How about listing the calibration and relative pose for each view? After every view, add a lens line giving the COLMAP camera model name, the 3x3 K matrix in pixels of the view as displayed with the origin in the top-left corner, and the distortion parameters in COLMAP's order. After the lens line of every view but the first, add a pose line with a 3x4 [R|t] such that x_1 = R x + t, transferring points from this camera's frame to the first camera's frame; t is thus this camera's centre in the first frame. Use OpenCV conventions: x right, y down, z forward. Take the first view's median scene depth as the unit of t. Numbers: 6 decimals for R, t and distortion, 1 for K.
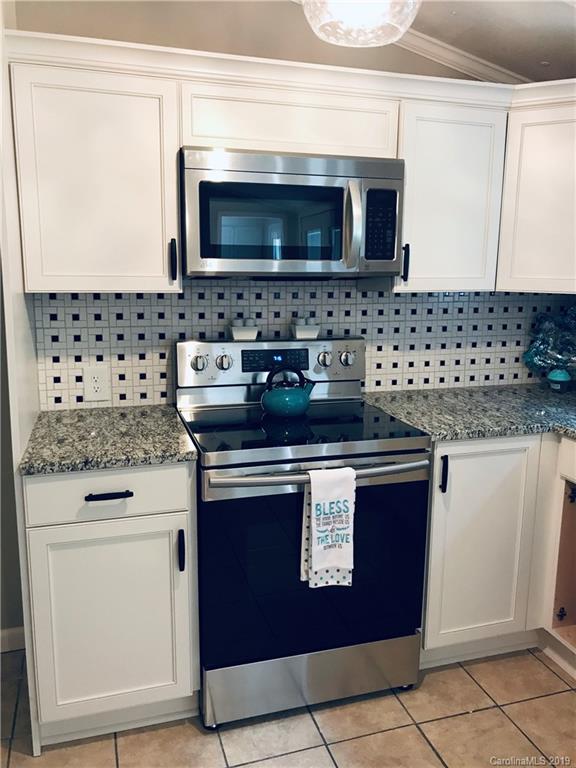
lens RADIAL K [[639.4, 0, 288.7], [0, 639.4, 374.2], [0, 0, 1]] dist [0.019987, -0.009715]
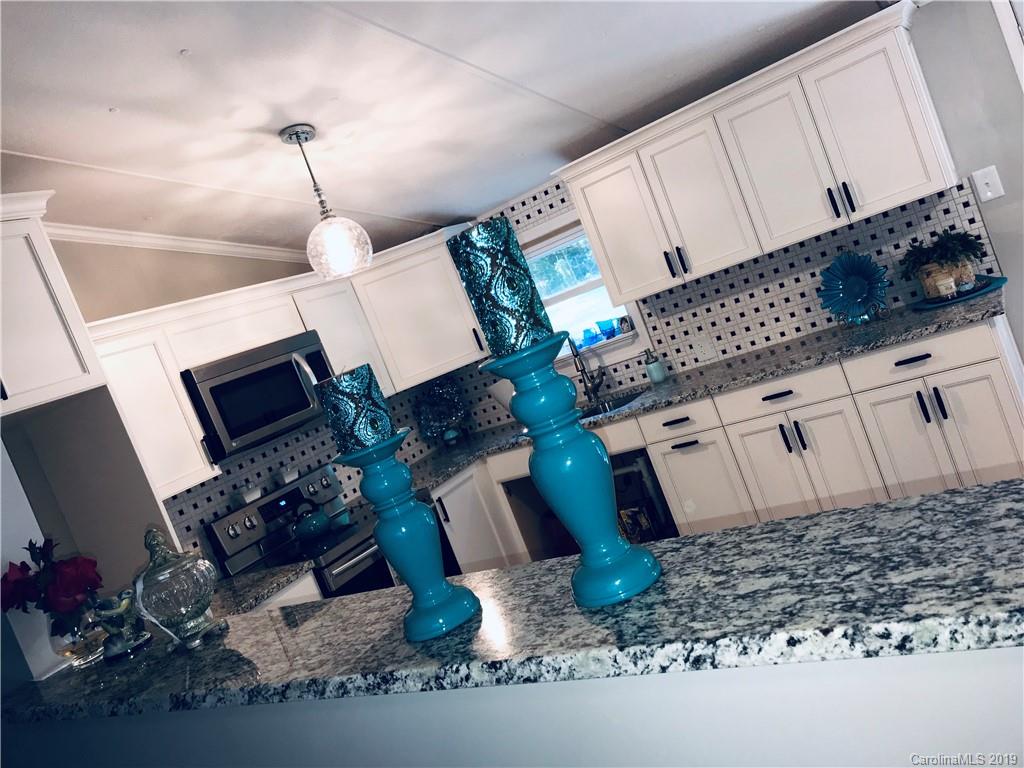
lens RADIAL K [[852.5, 0, 512.0], [0, 852.5, 384.0], [0, 0, 1]] dist [0.019987, -0.009715]
pose [[0.697003, -0.342415, 0.630031, -0.715971], [0.473040, 0.879885, -0.045117, 0.060889], [-0.538906, 0.329476, 0.775259, -0.630893]]
